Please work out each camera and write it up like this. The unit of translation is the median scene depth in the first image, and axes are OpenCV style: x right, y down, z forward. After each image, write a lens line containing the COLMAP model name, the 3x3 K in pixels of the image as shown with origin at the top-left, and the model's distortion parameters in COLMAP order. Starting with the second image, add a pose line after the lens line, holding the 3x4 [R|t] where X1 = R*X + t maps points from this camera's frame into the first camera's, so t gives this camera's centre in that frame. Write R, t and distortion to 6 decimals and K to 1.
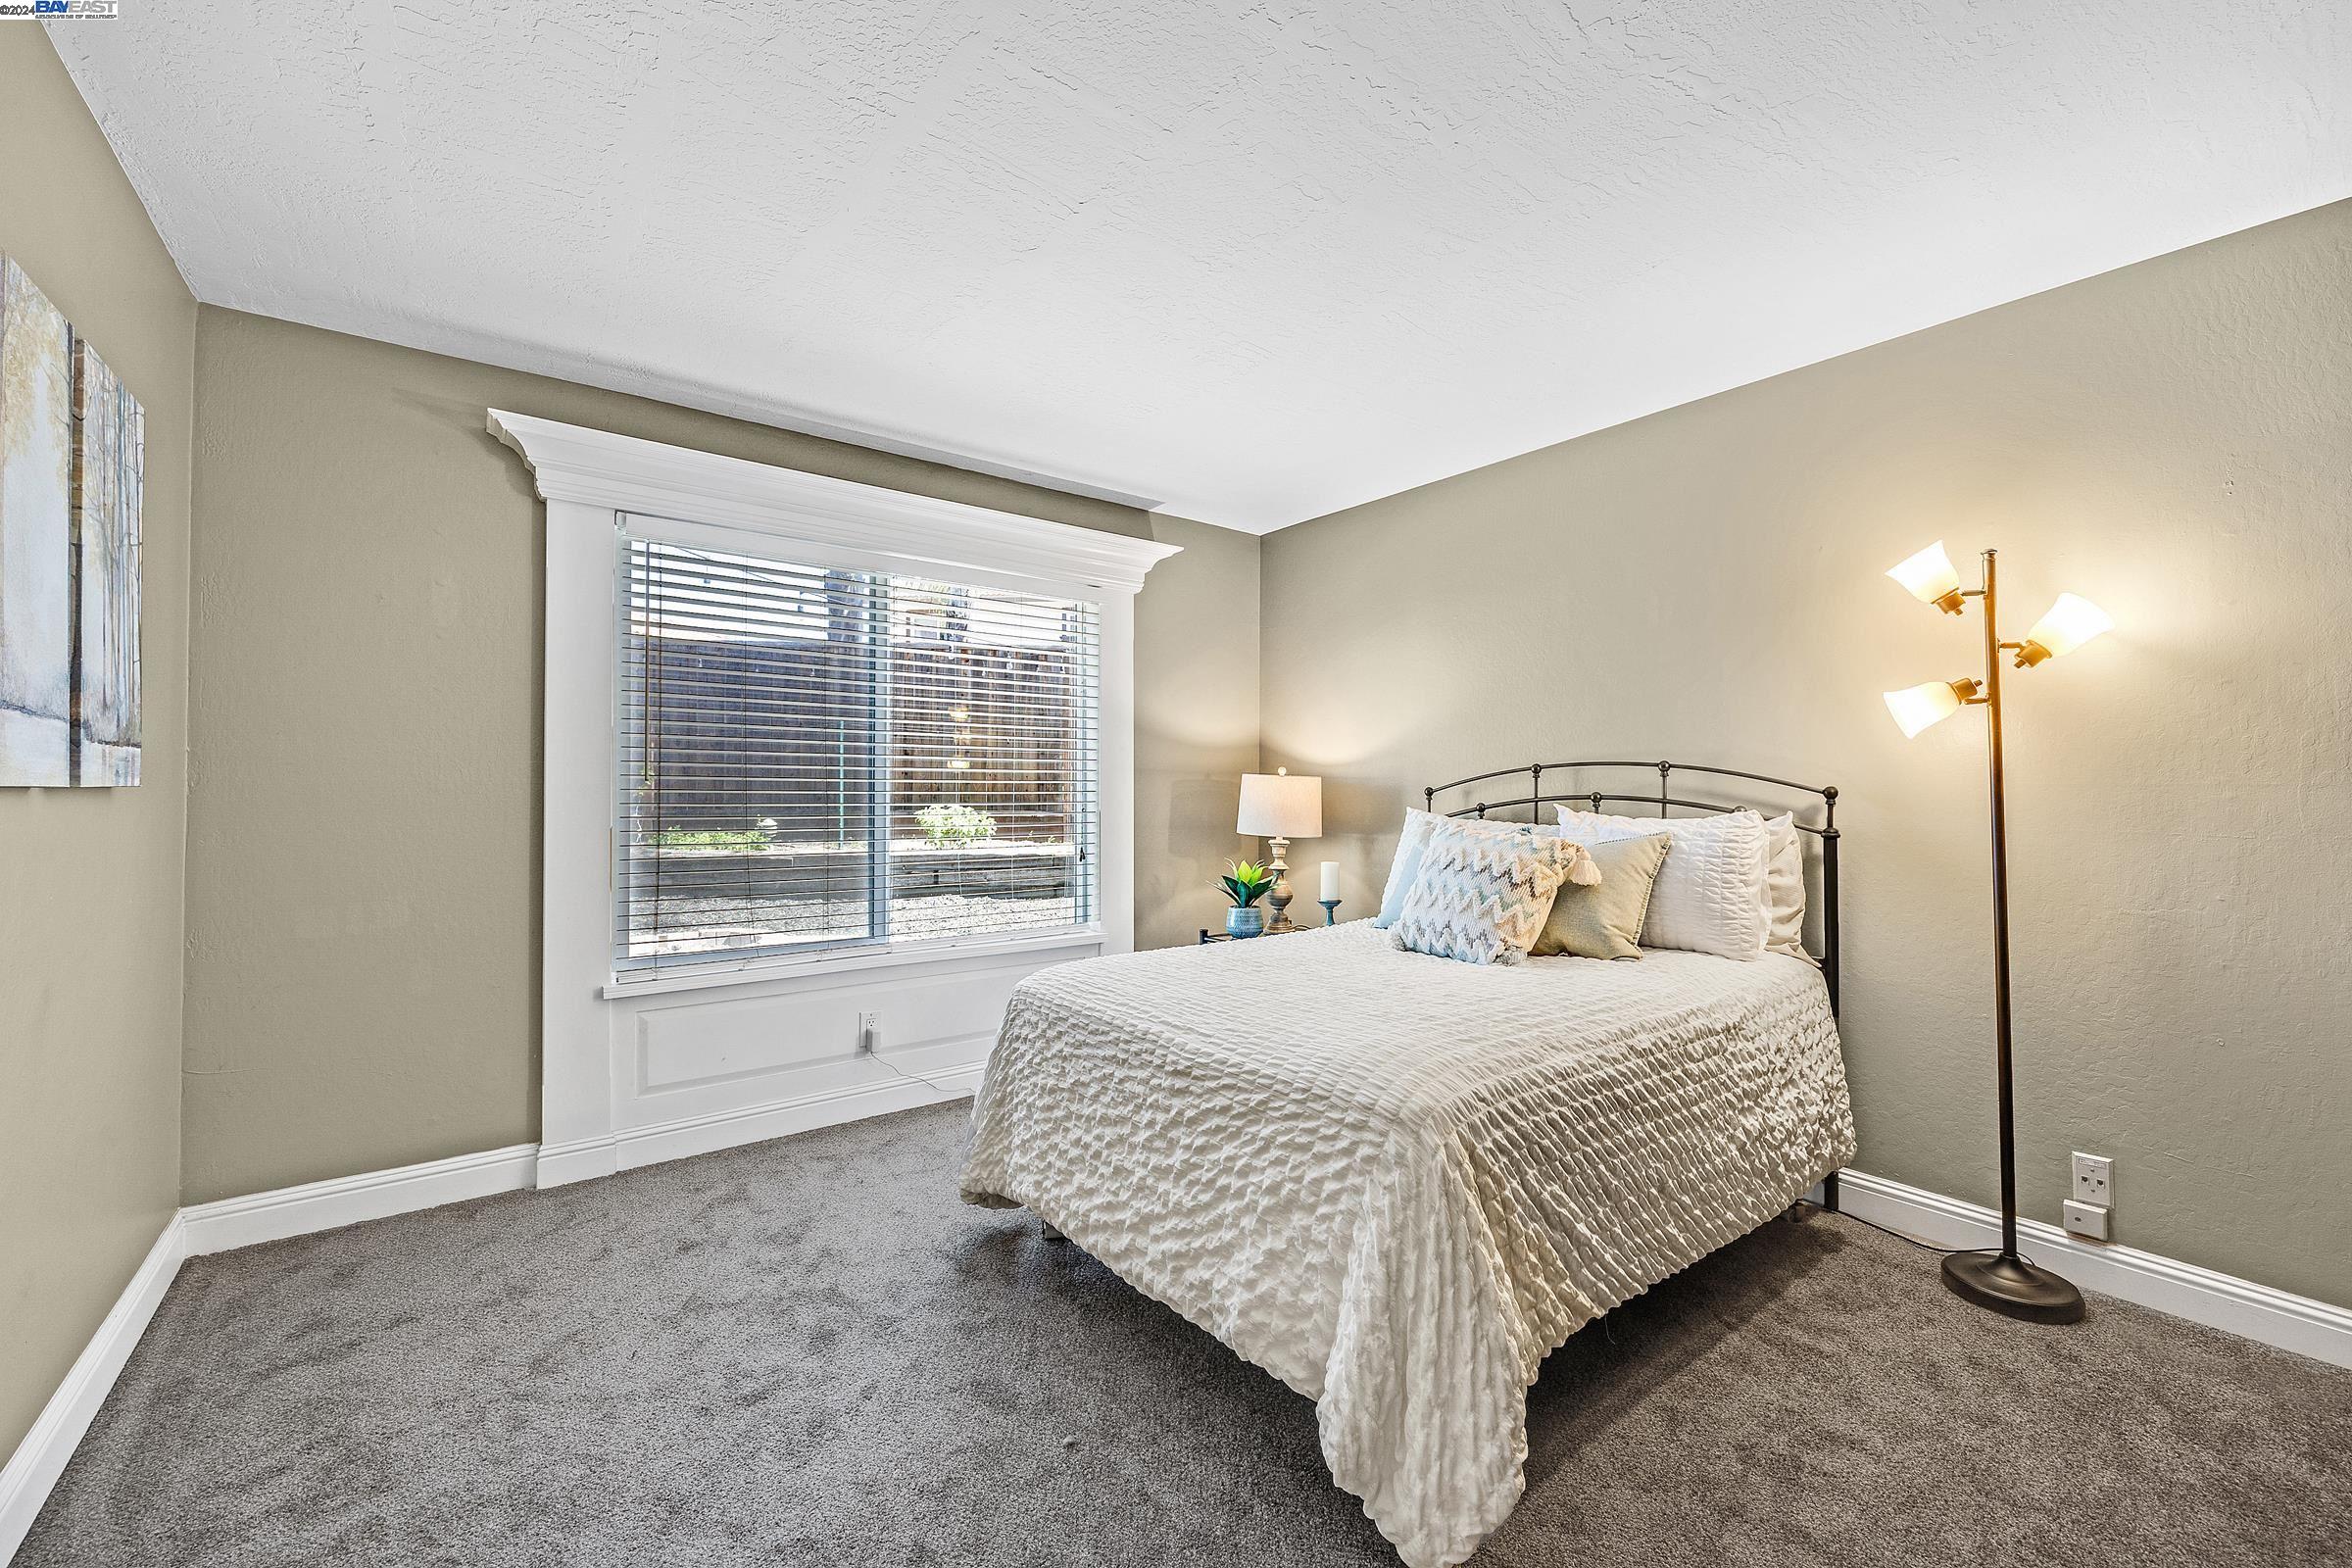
lens RADIAL K [[937.6, 0, 1176.0], [0, 937.6, 784.0], [0, 0, 1]] dist [-0.003381, 0.000127]
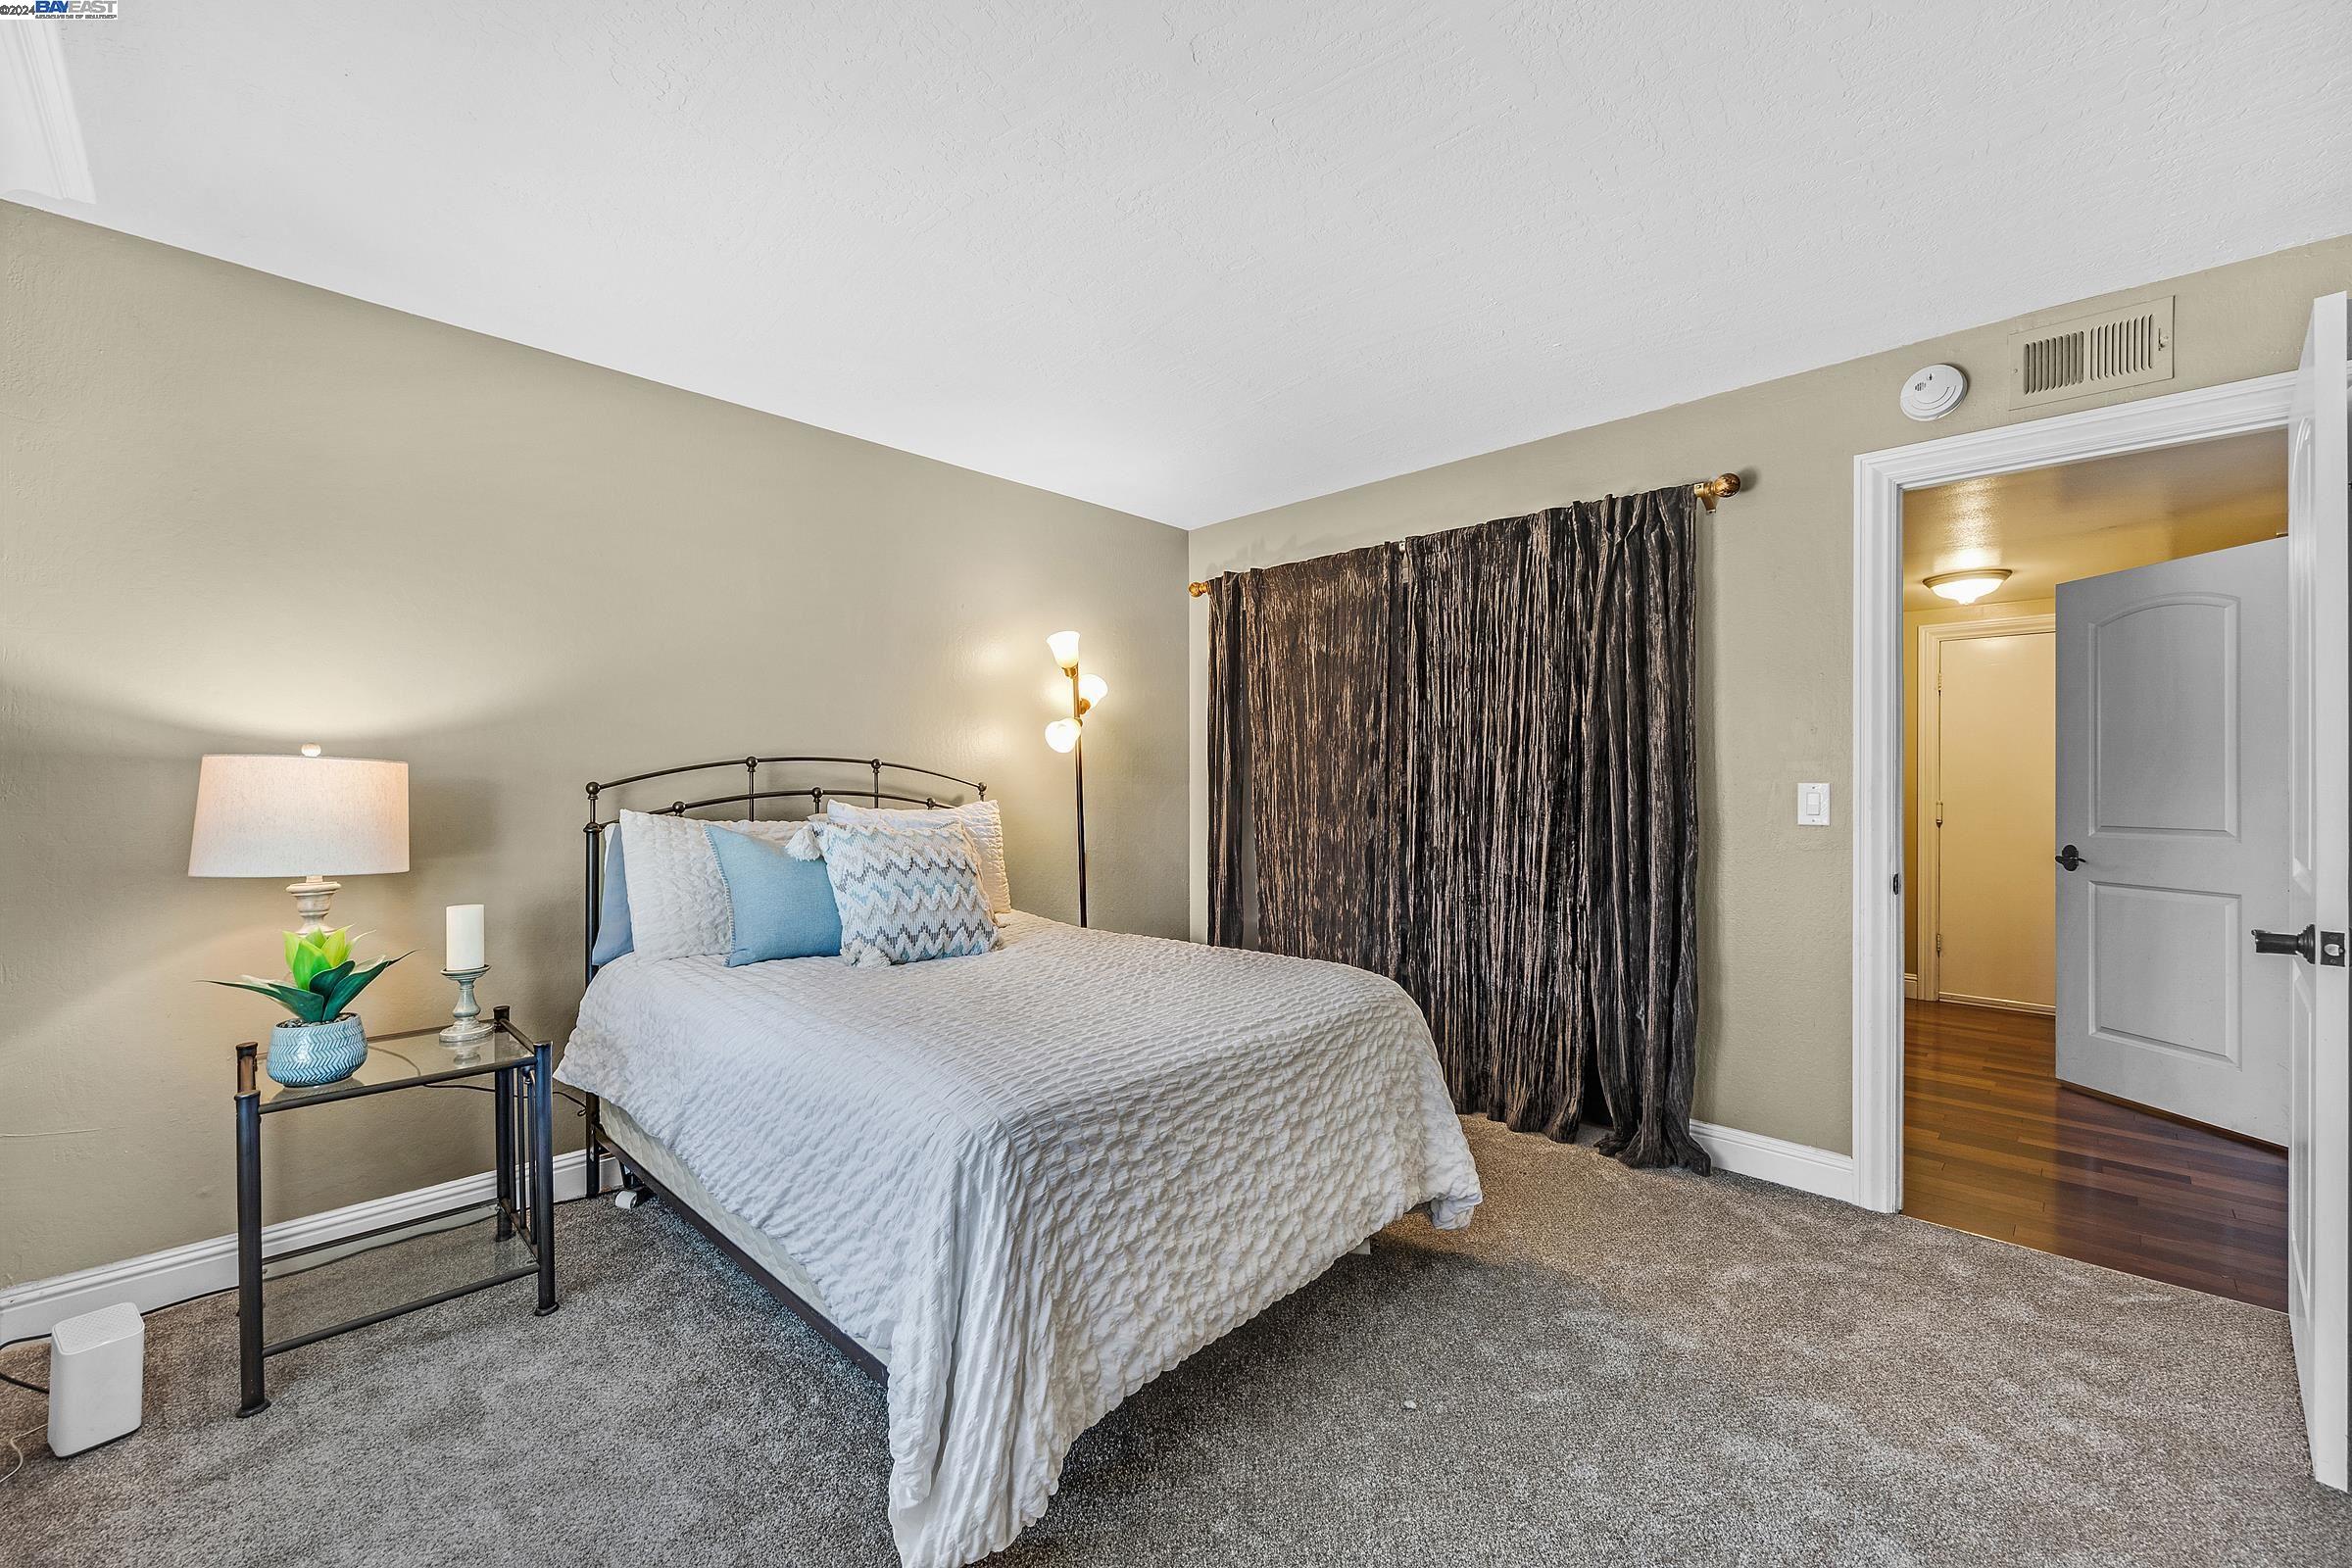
lens RADIAL K [[937.6, 0, 1176.0], [0, 937.6, 784.0], [0, 0, 1]] dist [-0.003381, 0.000127]
pose [[-0.136266, -0.004302, 0.990663, -0.719768], [-0.007684, 0.999965, 0.003286, -0.001223], [-0.990642, -0.007165, -0.136294, 0.902162]]
